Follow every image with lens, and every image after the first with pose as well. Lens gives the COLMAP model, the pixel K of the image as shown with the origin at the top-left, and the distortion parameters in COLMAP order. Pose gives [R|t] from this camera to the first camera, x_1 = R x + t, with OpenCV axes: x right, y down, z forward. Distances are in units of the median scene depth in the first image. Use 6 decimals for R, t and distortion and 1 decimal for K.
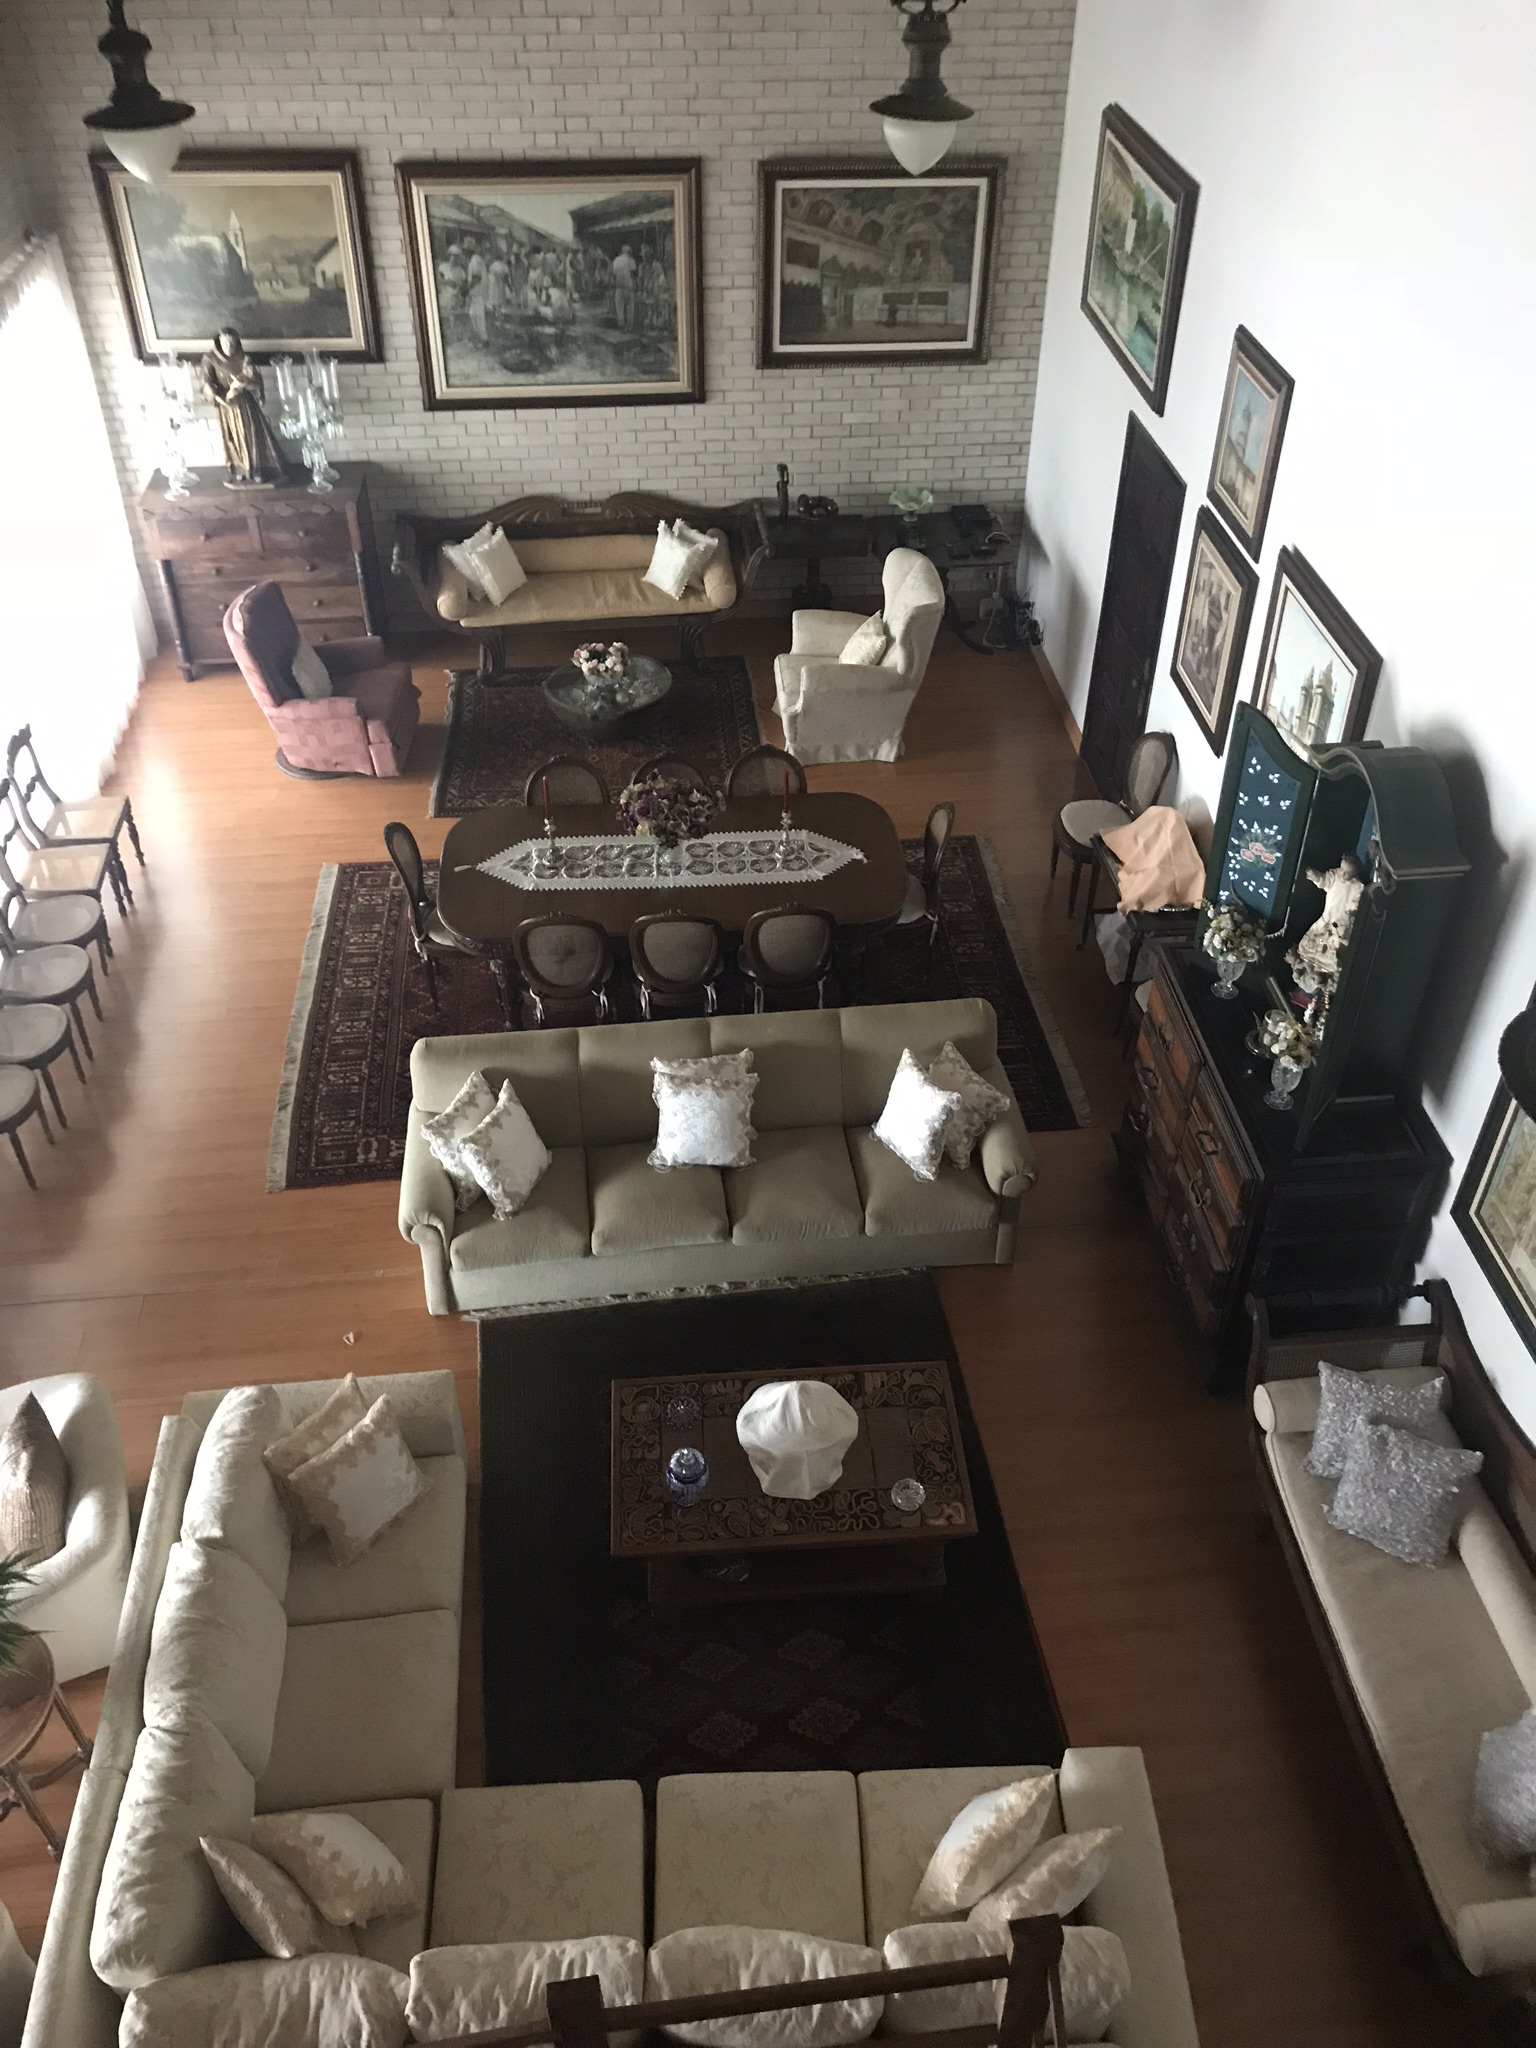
lens RADIAL K [[1670.0, 0, 768.0], [0, 1670.0, 1024.0], [0, 0, 1]] dist [-0.010890, -0.005350]
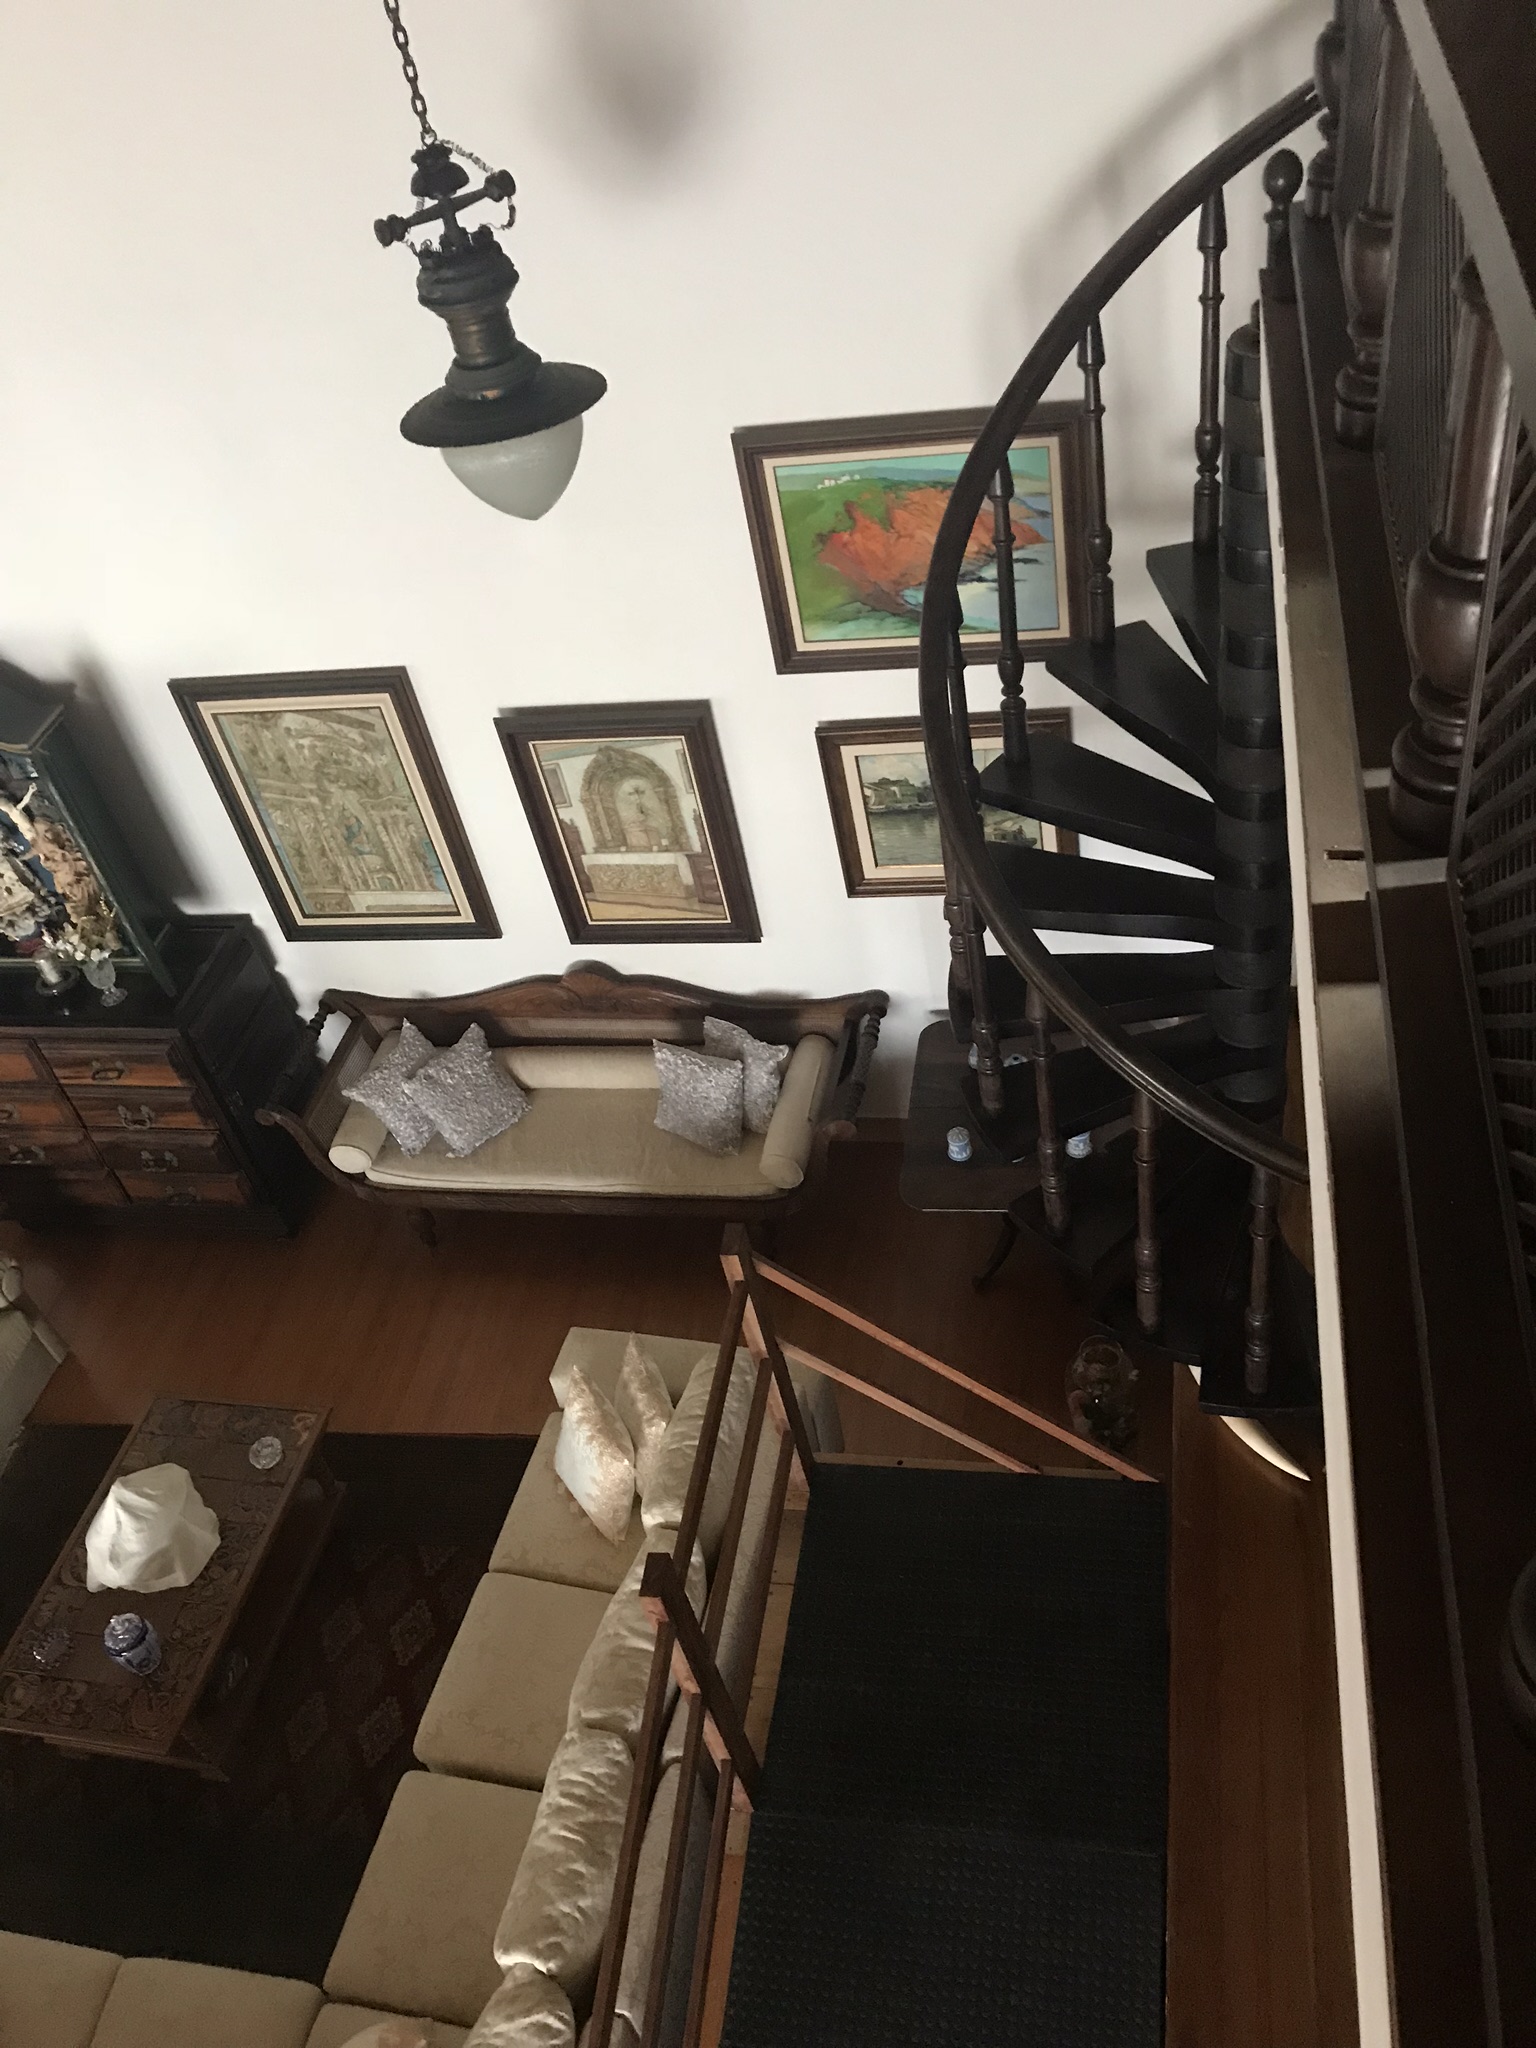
lens RADIAL K [[1670.0, 0, 768.0], [0, 1670.0, 1024.0], [0, 0, 1]] dist [-0.010890, -0.005350]
pose [[0.296390, -0.694116, 0.656016, -0.300649], [0.732894, 0.605725, 0.309780, 0.034710], [-0.612388, 0.388974, 0.688244, 0.019674]]
